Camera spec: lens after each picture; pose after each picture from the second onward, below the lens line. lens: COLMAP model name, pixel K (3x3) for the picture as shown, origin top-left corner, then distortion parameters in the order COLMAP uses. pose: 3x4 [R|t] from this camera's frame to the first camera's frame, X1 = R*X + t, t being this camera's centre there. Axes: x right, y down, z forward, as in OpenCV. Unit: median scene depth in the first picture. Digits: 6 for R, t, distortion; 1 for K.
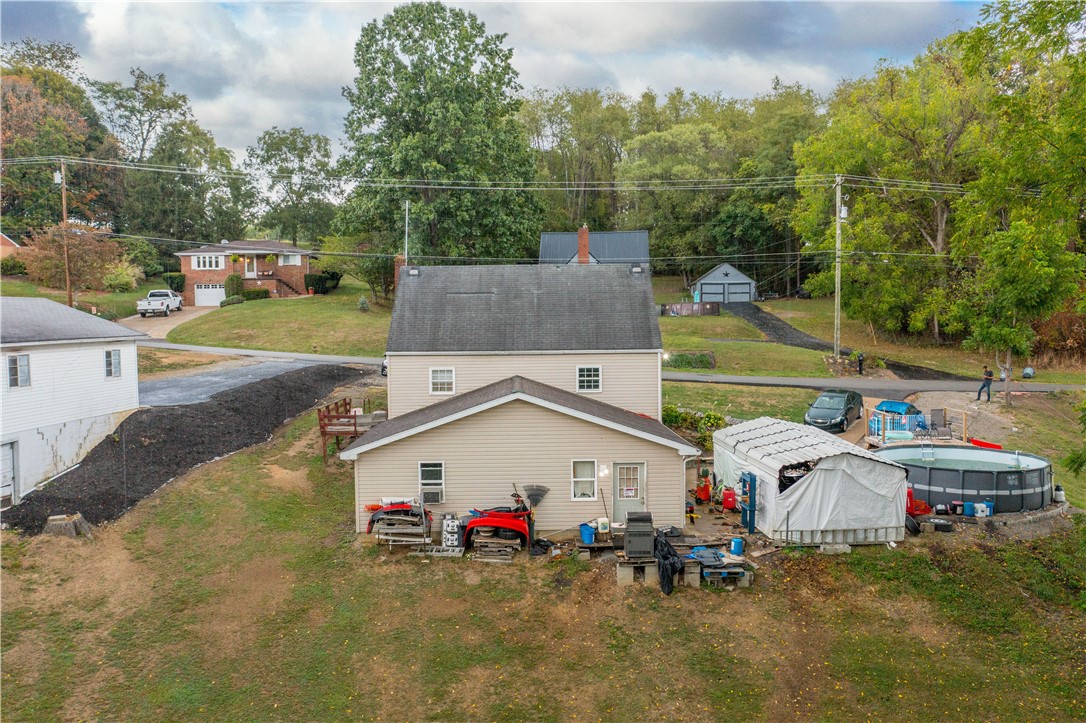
lens RADIAL K [[851.6, 0, 543.2], [0, 851.6, 361.7], [0, 0, 1]] dist [-0.005296, -0.004903]
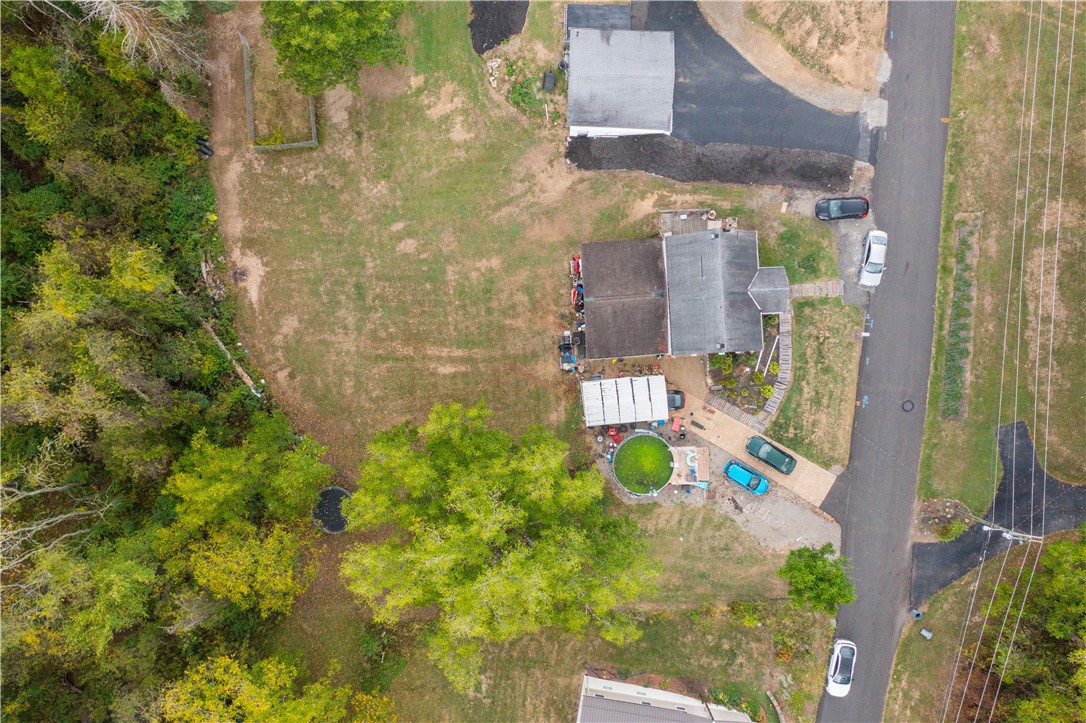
lens RADIAL K [[851.6, 0, 543.4], [0, 851.6, 359.9], [0, 0, 1]] dist [-0.005296, -0.004903]
pose [[0.047750, 0.998791, 0.011716, 0.146089], [-0.045616, -0.009536, 0.998914, -3.118878], [0.997817, -0.048233, 0.045105, 0.737662]]
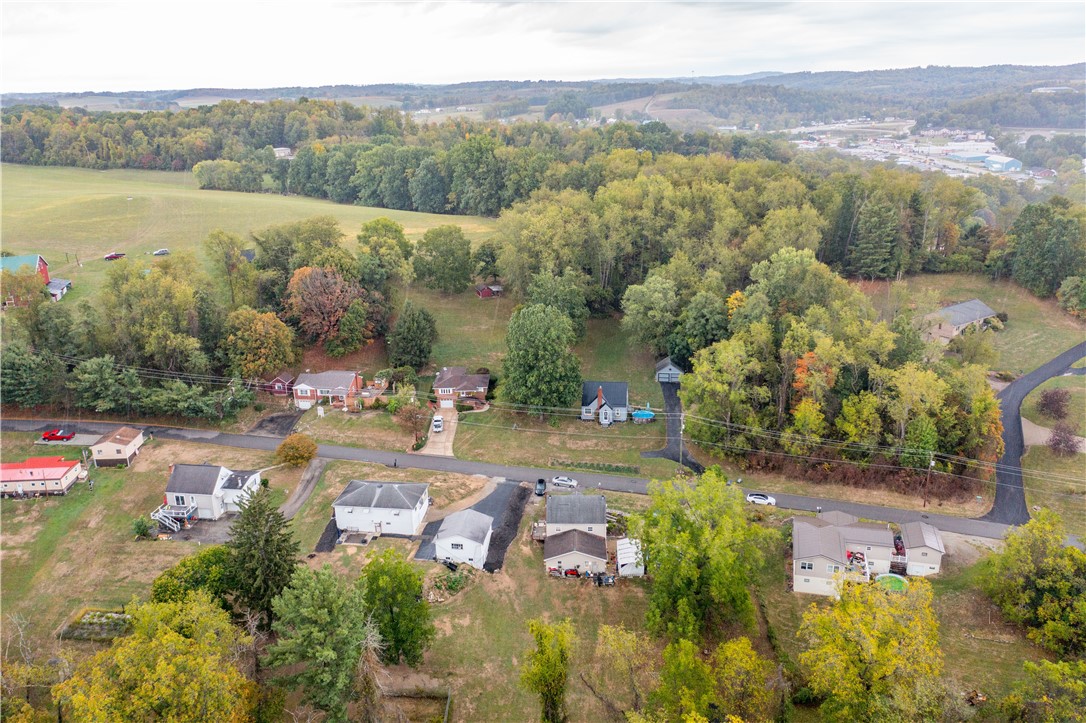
lens RADIAL K [[851.6, 0, 542.8], [0, 851.6, 361.3], [0, 0, 1]] dist [-0.005296, -0.004903]
pose [[0.998301, 0.008234, -0.057683, 0.075529], [0.007889, 0.961750, 0.273817, -2.837514], [0.057731, -0.273807, 0.960051, -4.266351]]
